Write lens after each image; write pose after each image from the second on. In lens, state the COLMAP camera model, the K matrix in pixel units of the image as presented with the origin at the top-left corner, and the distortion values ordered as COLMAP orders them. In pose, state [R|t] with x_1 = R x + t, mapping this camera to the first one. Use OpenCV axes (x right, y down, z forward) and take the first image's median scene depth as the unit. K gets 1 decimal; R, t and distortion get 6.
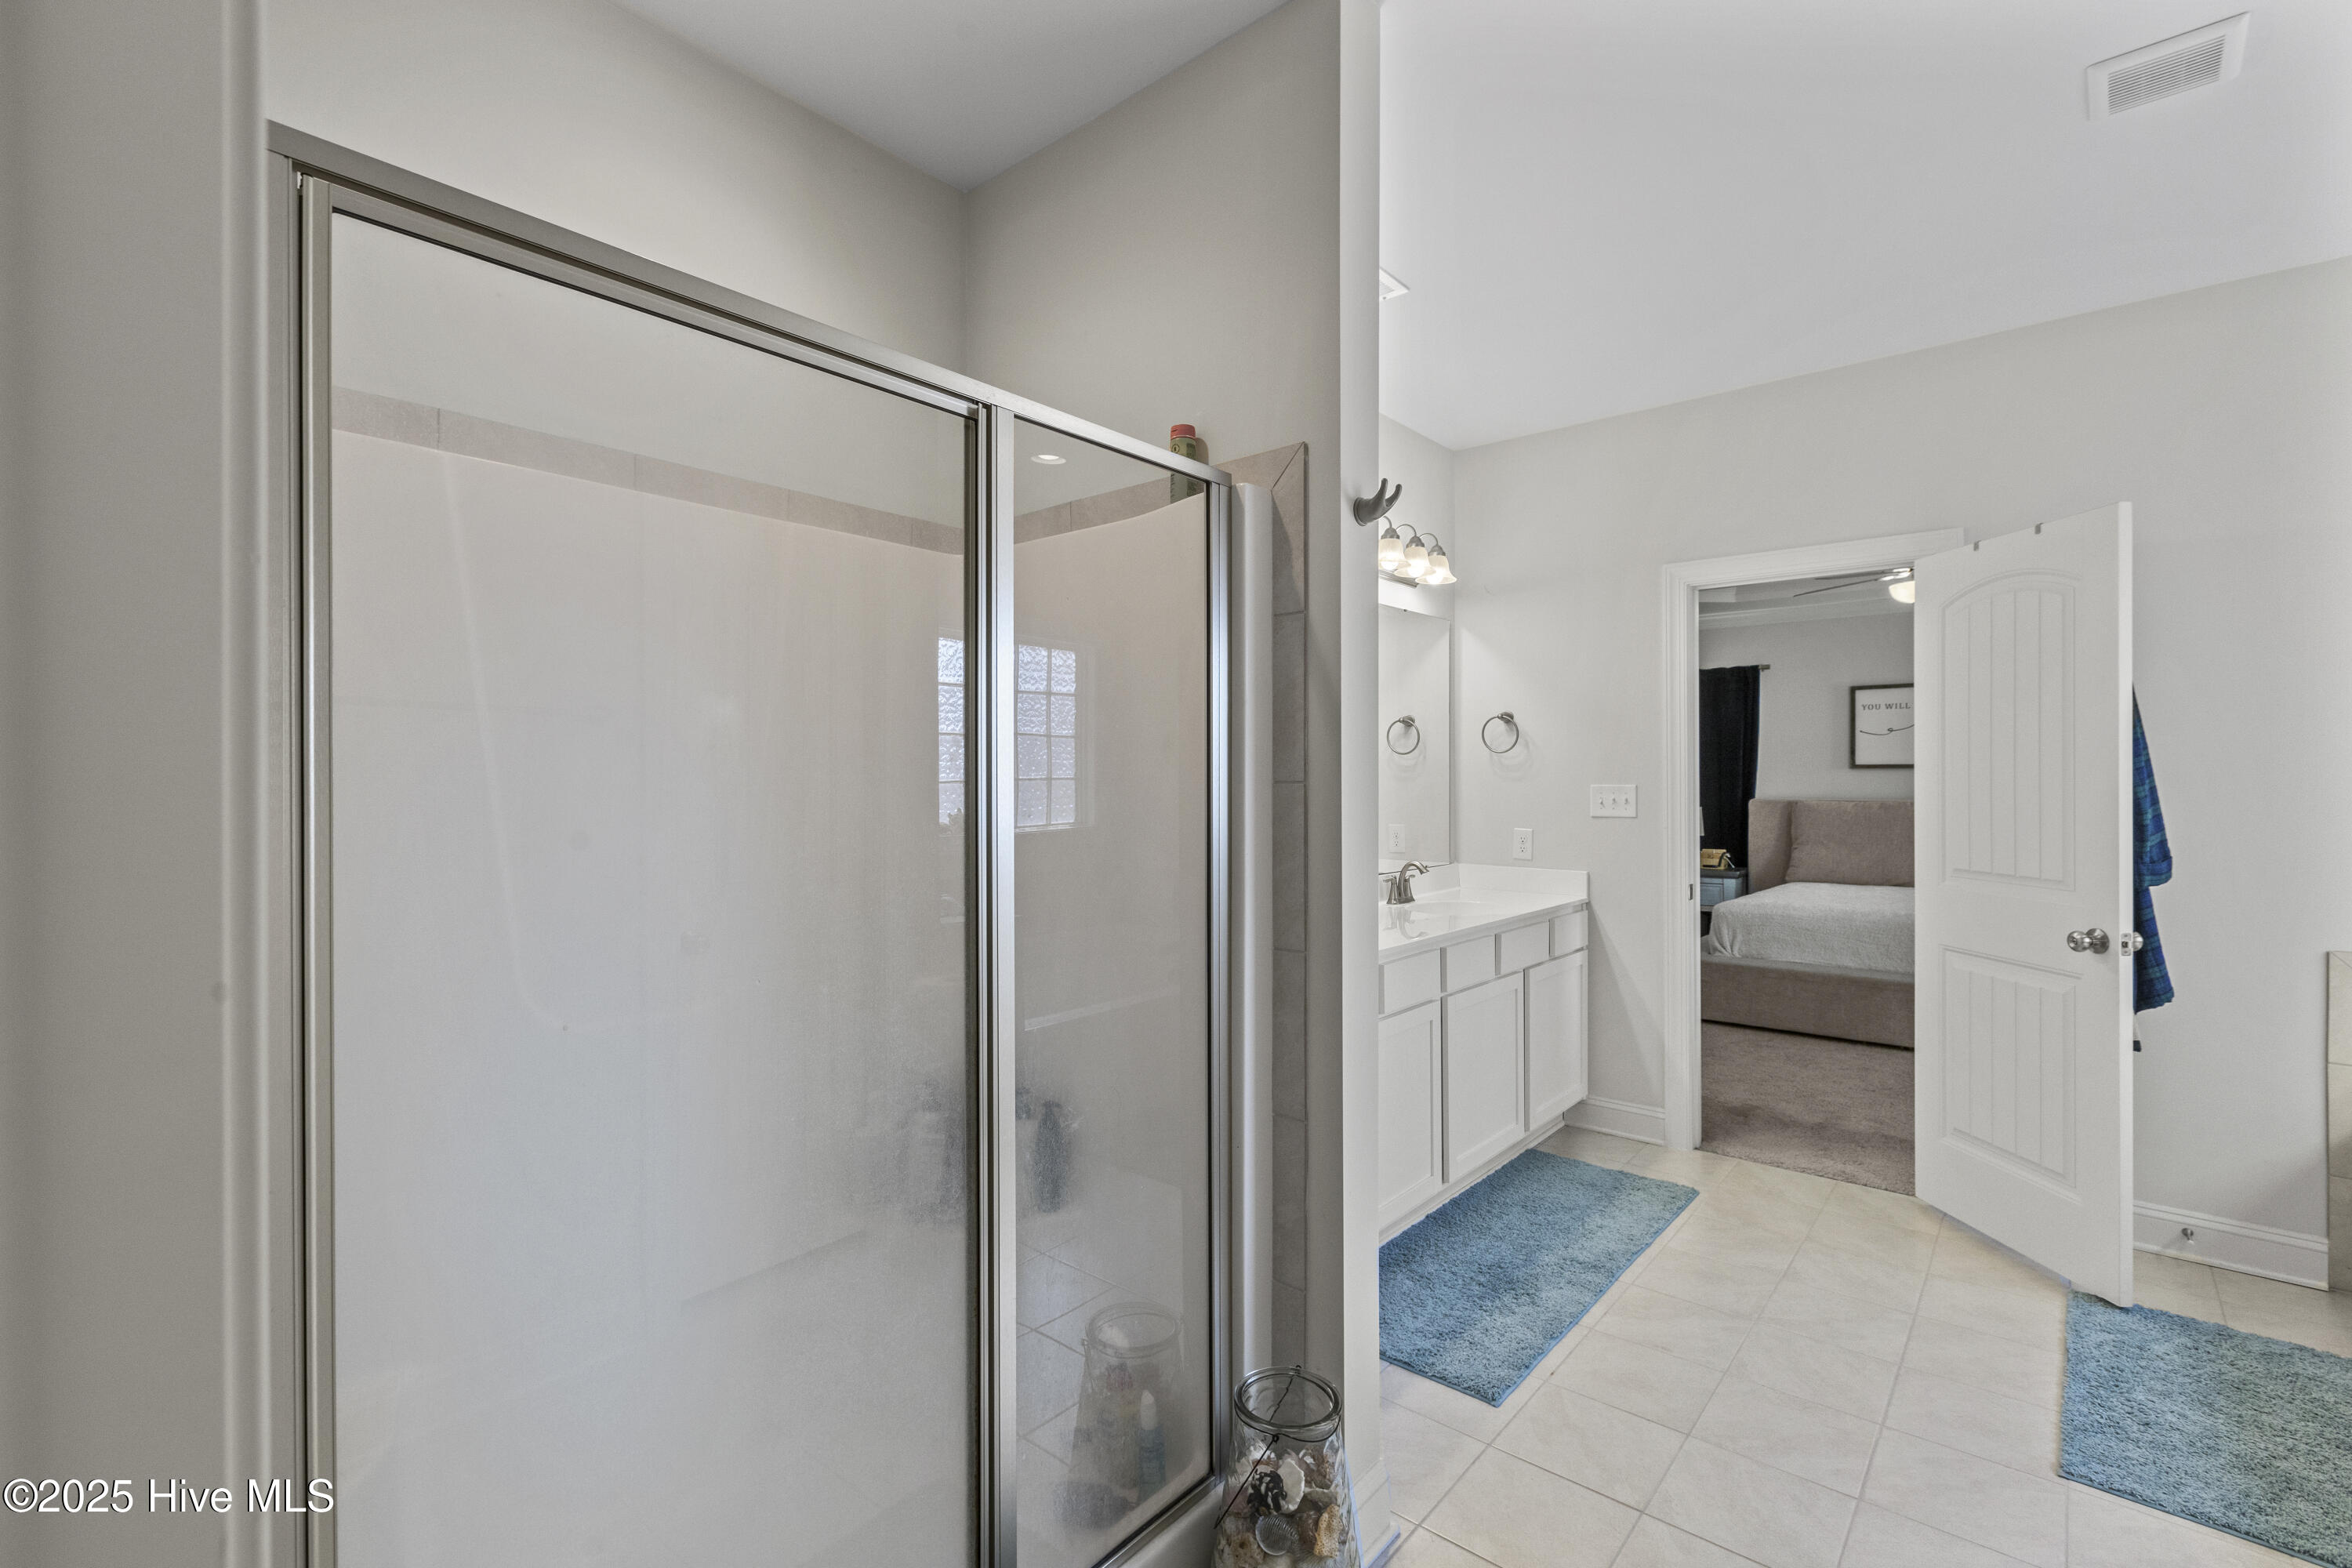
lens RADIAL K [[1057.2, 0, 1175.1], [0, 1057.2, 770.7], [0, 0, 1]] dist [0.002660, 0.000139]
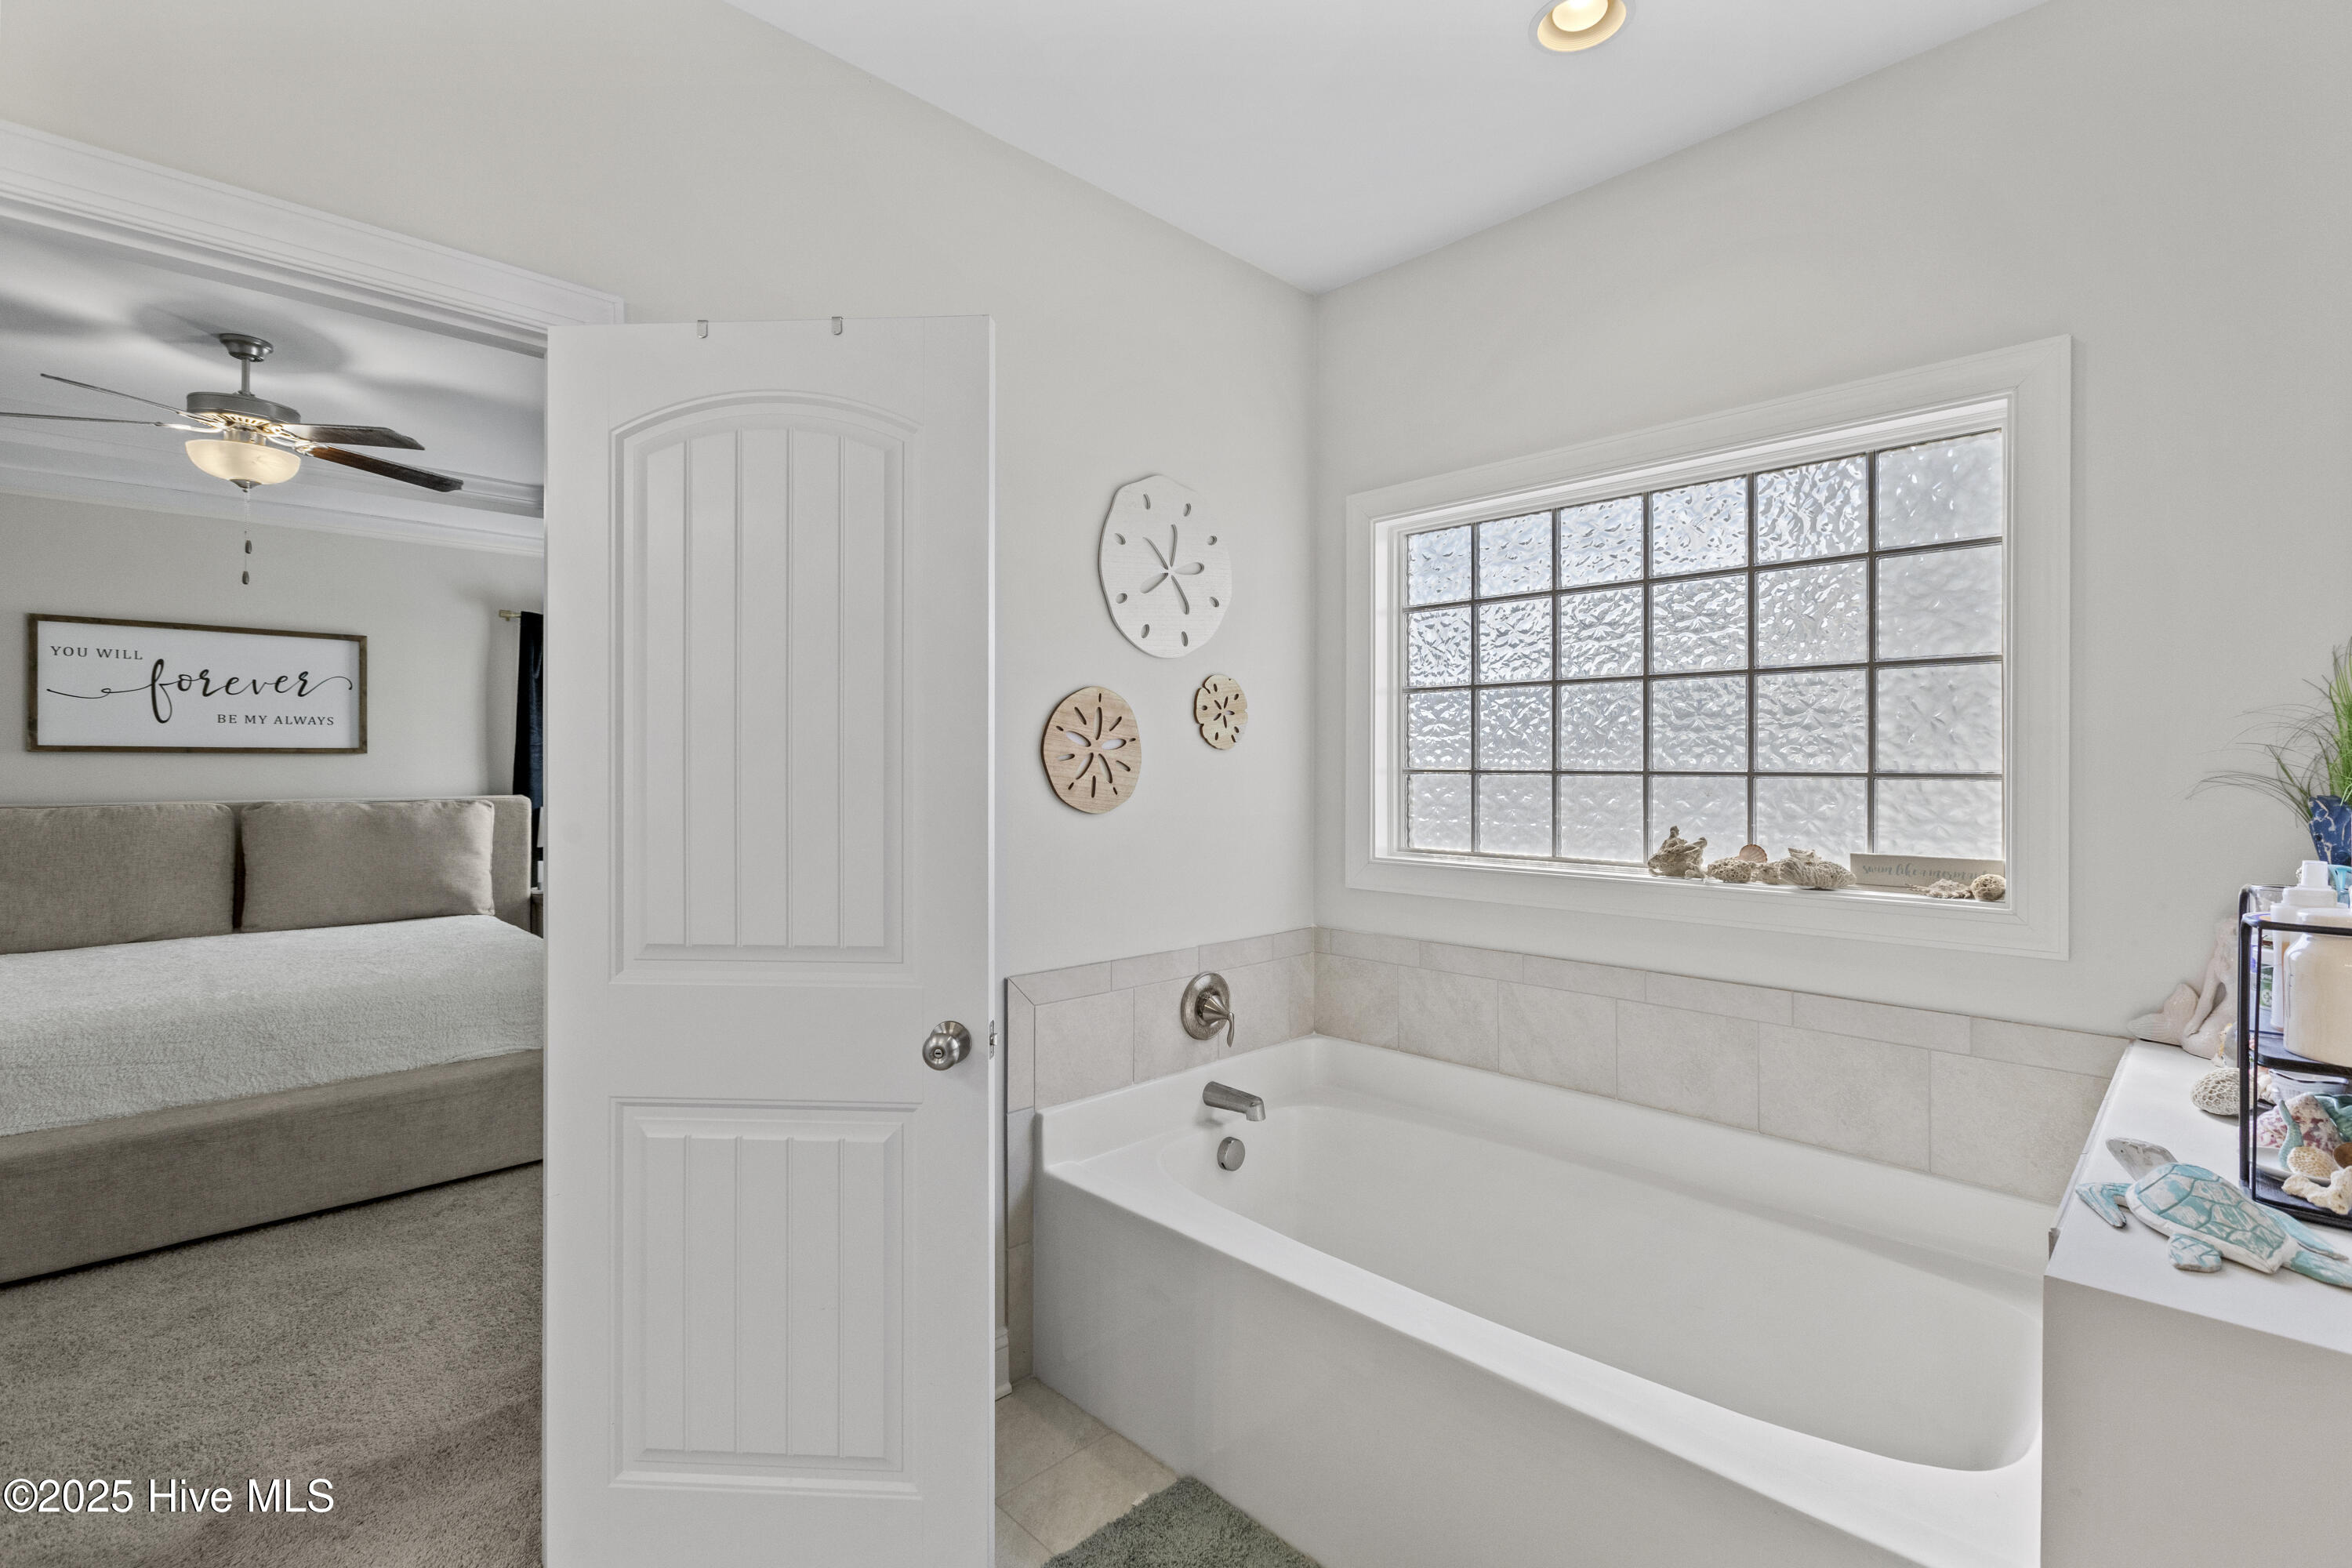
lens RADIAL K [[1057.2, 0, 1175.1], [0, 1057.2, 770.7], [0, 0, 1]] dist [0.002660, 0.000139]
pose [[0.093574, -0.003542, 0.995606, 0.110081], [-0.006877, 0.999968, 0.004204, 0.001553], [-0.995589, -0.007240, 0.093547, 0.310796]]
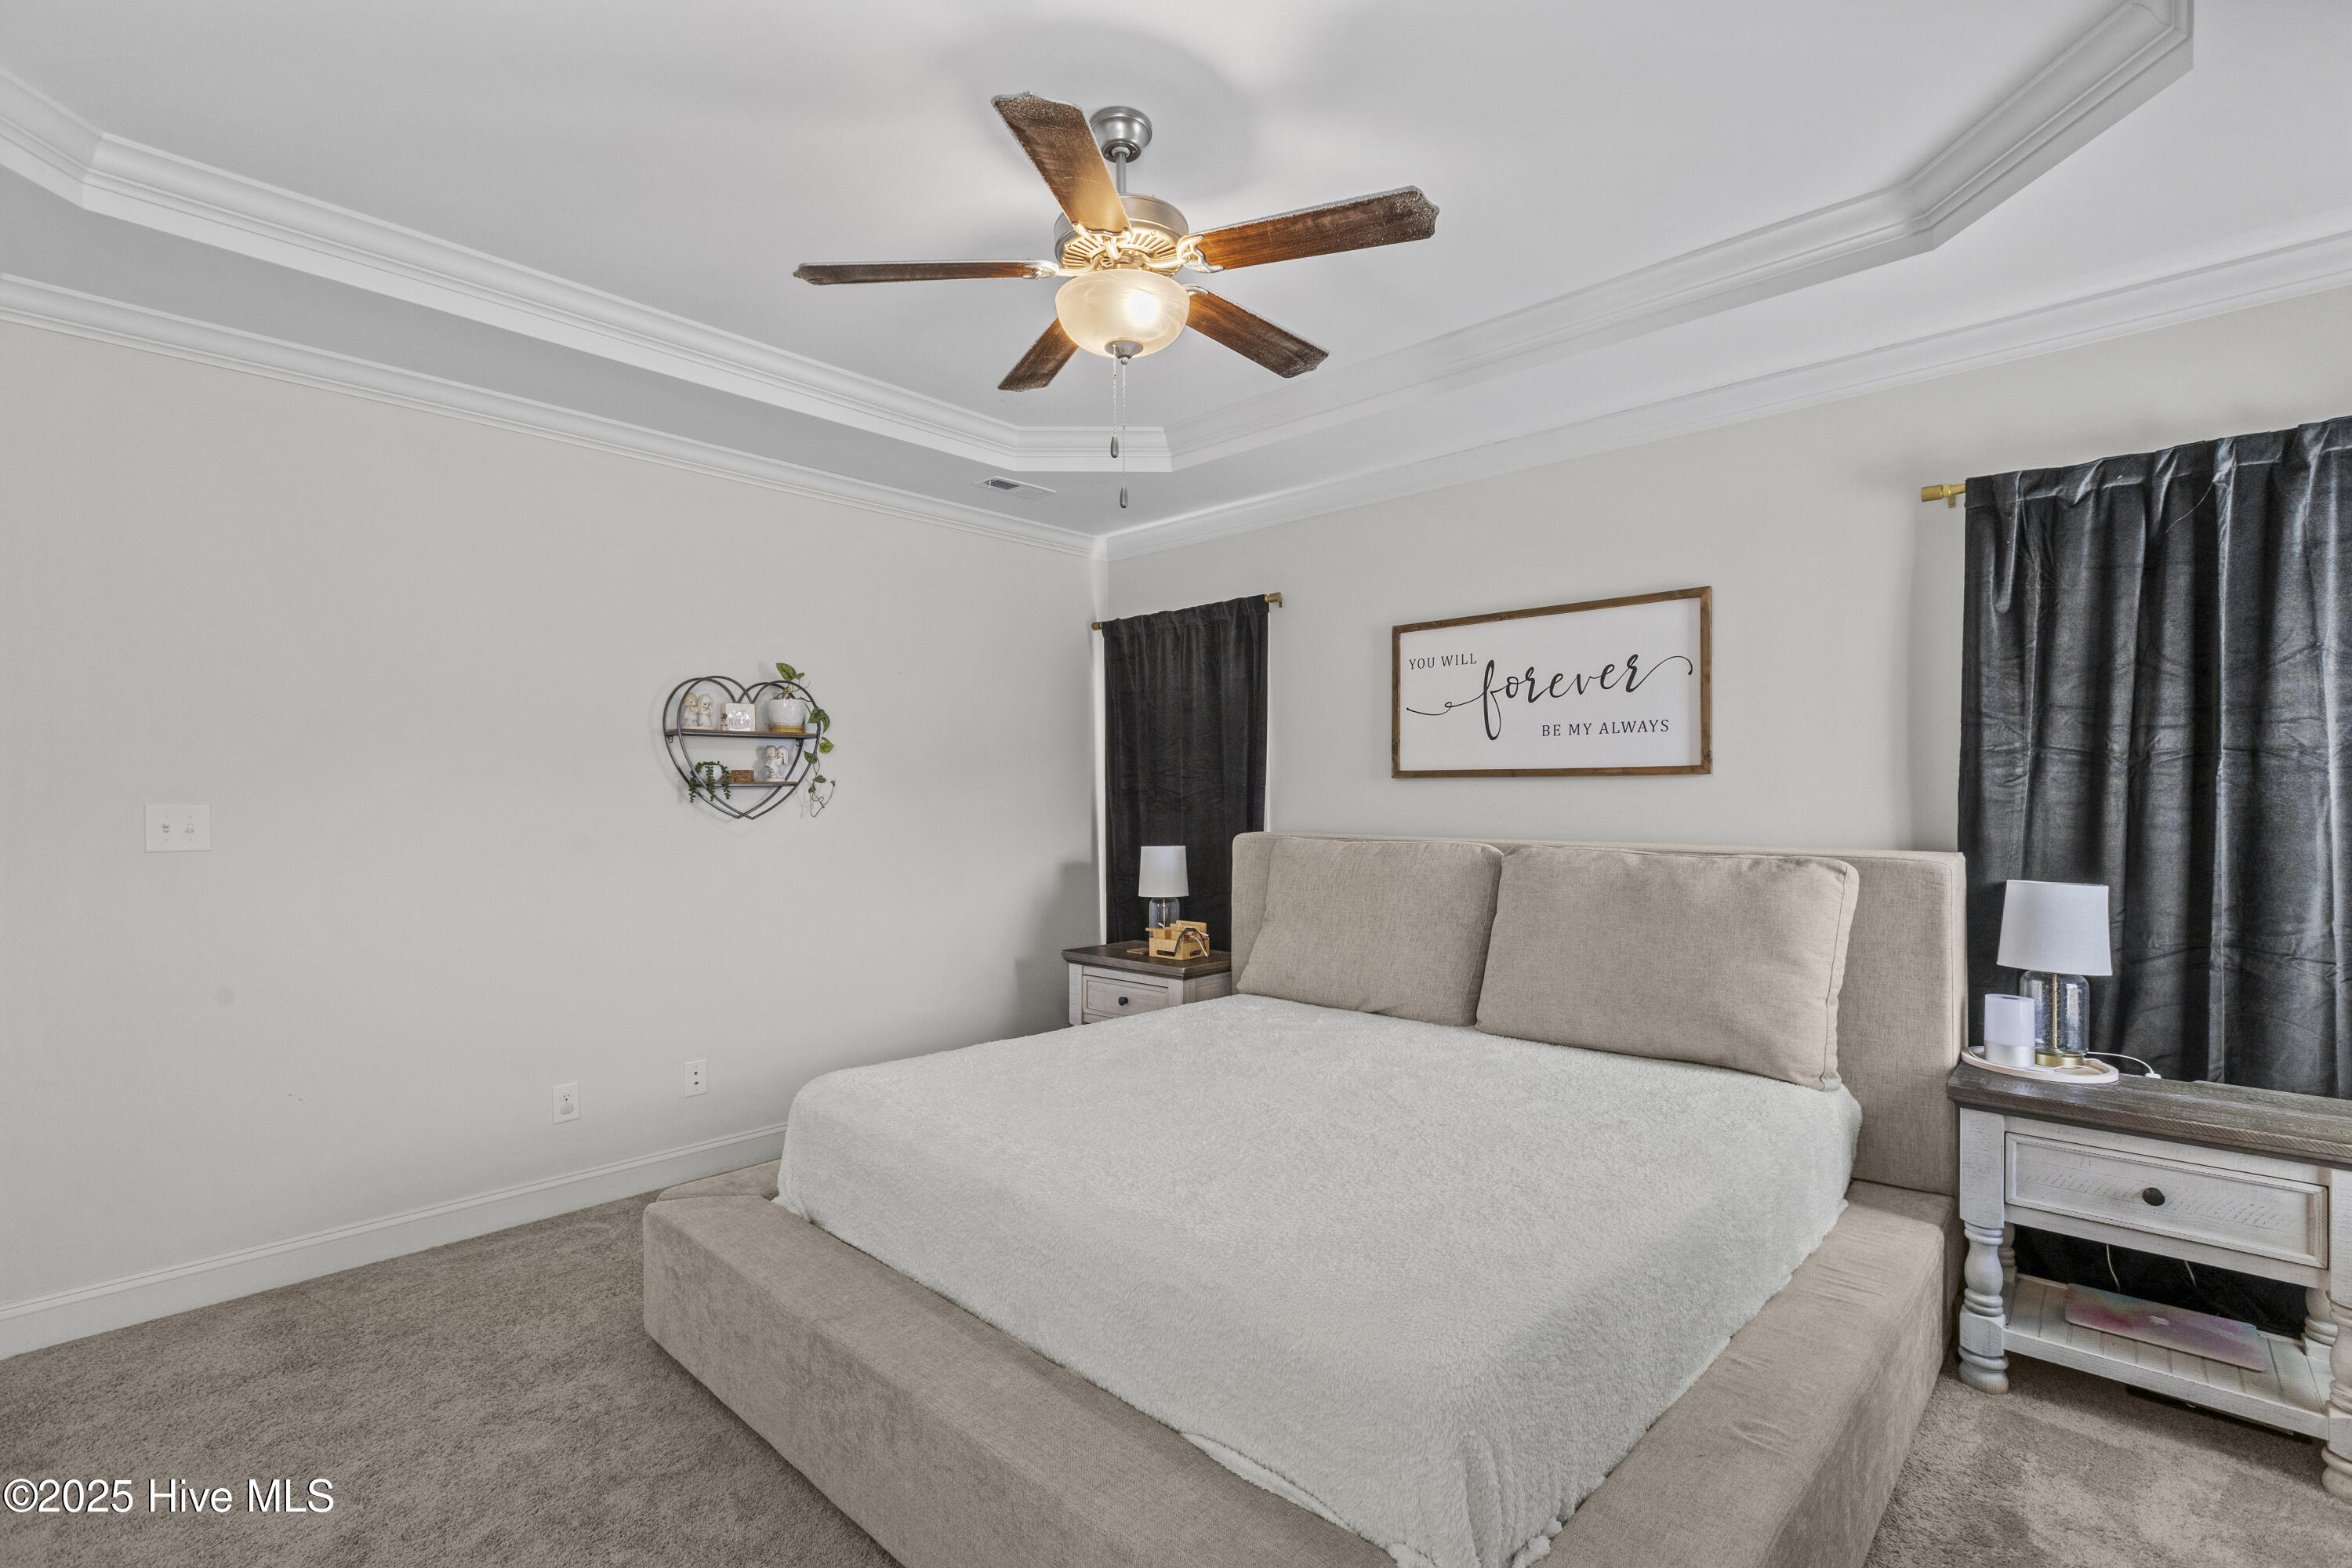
lens RADIAL K [[1054.5, 0, 1168.9], [0, 1054.5, 789.4], [0, 0, 1]] dist [-0.000326, 0.000015]
pose [[0.998508, 0.005105, -0.054361, 0.562736], [-0.005120, 0.999987, -0.000130, 0.004356], [0.054360, 0.000409, 0.998521, 0.463402]]
